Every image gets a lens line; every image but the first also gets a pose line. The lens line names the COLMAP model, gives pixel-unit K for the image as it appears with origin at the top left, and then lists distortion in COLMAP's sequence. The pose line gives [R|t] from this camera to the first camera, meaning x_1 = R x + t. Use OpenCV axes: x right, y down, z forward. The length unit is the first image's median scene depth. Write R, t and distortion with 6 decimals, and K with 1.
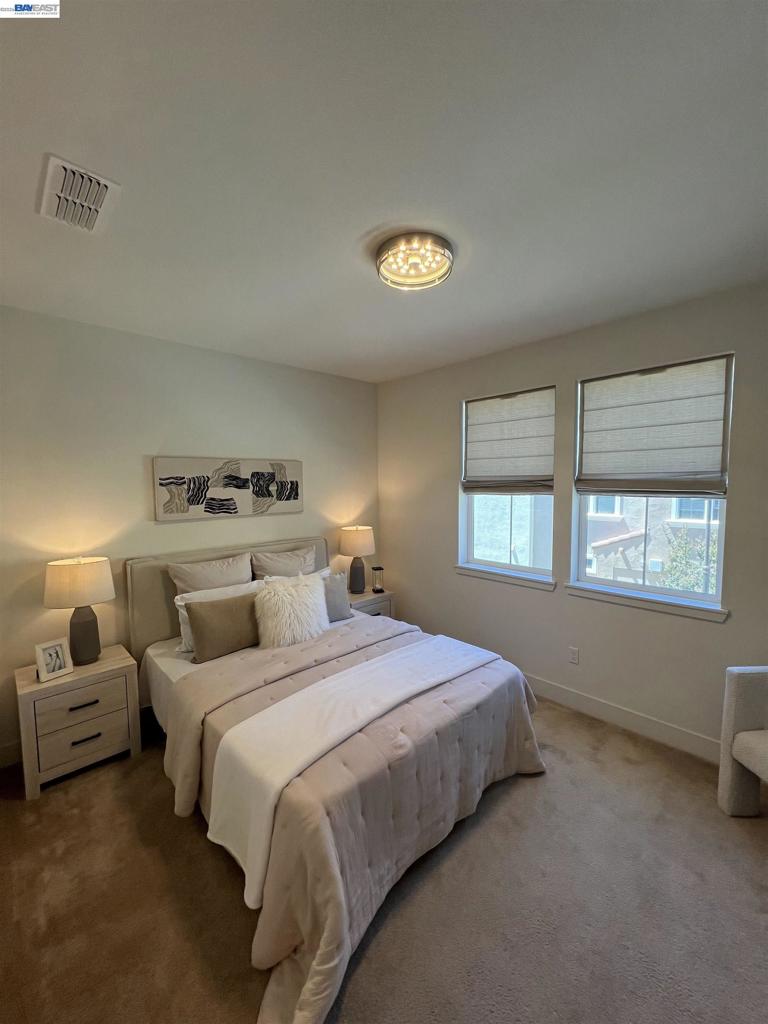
lens RADIAL K [[409.6, 0, 384.0], [0, 409.6, 512.0], [0, 0, 1]] dist [-0.000218, -0.000110]
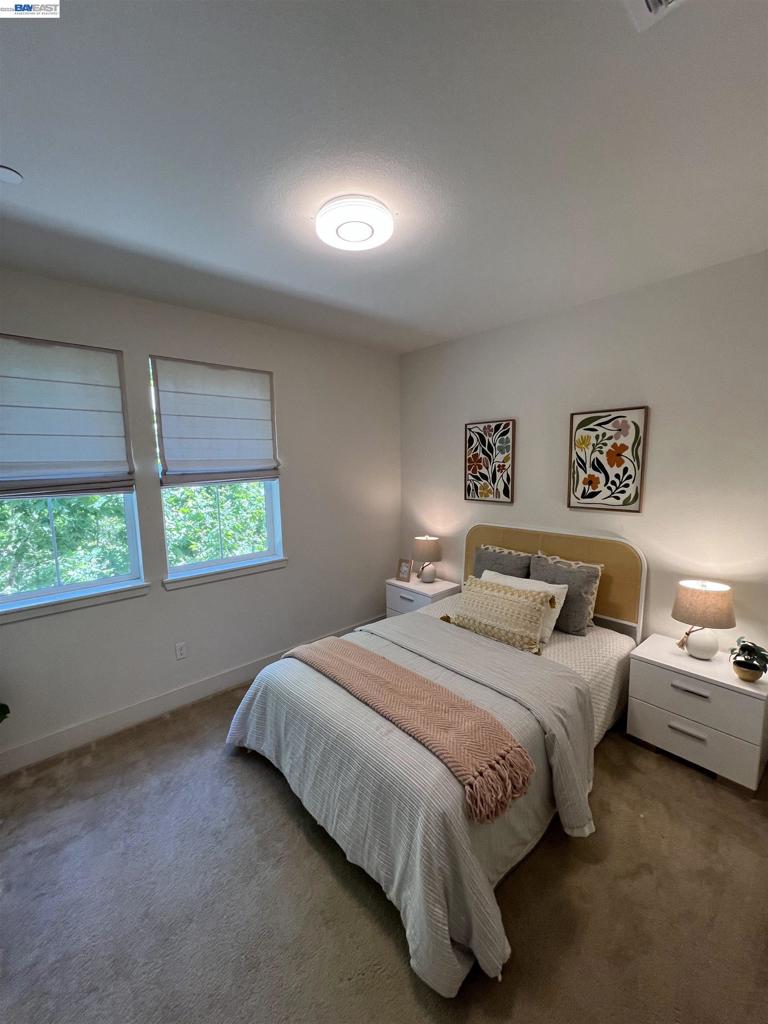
lens RADIAL K [[408.0, 0, 384.0], [0, 408.0, 512.0], [0, 0, 1]] dist [-0.000107, -0.000006]
pose [[0.036225, -0.120399, 0.992064, -0.471583], [0.101967, 0.987980, 0.116180, -0.041932], [-0.994128, 0.096949, 0.048066, 0.439197]]
